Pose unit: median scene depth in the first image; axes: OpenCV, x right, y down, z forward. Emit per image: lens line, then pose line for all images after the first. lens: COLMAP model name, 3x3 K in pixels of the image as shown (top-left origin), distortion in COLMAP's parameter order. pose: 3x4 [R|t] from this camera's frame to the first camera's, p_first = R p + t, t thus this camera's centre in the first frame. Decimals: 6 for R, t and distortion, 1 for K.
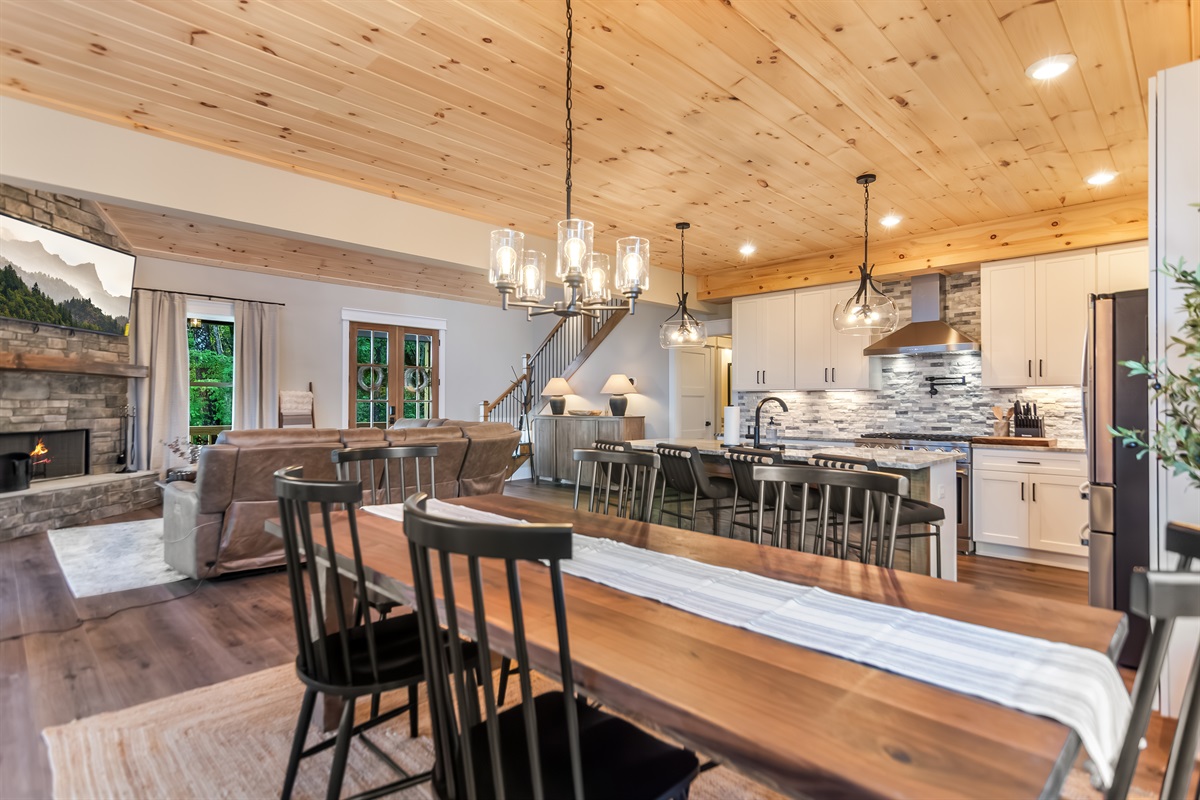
lens RADIAL K [[601.8, 0, 594.1], [0, 601.8, 399.6], [0, 0, 1]] dist [0.000914, 0.000378]
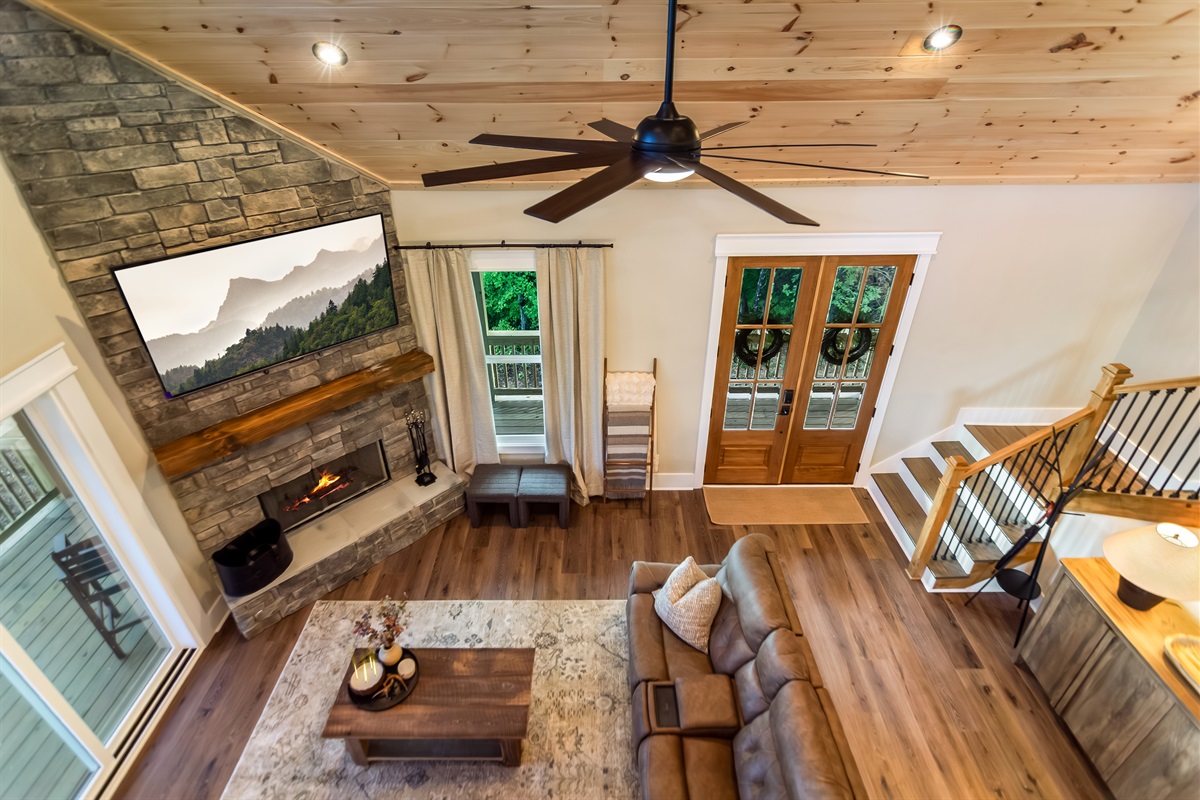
lens RADIAL K [[601.8, 0, 594.1], [0, 601.8, 399.6], [0, 0, 1]] dist [0.000914, 0.000378]
pose [[0.703858, 0.373141, -0.604442, -0.129999], [0.017004, 0.841823, 0.539485, -0.342350], [0.710138, -0.389998, 0.586179, 0.599888]]
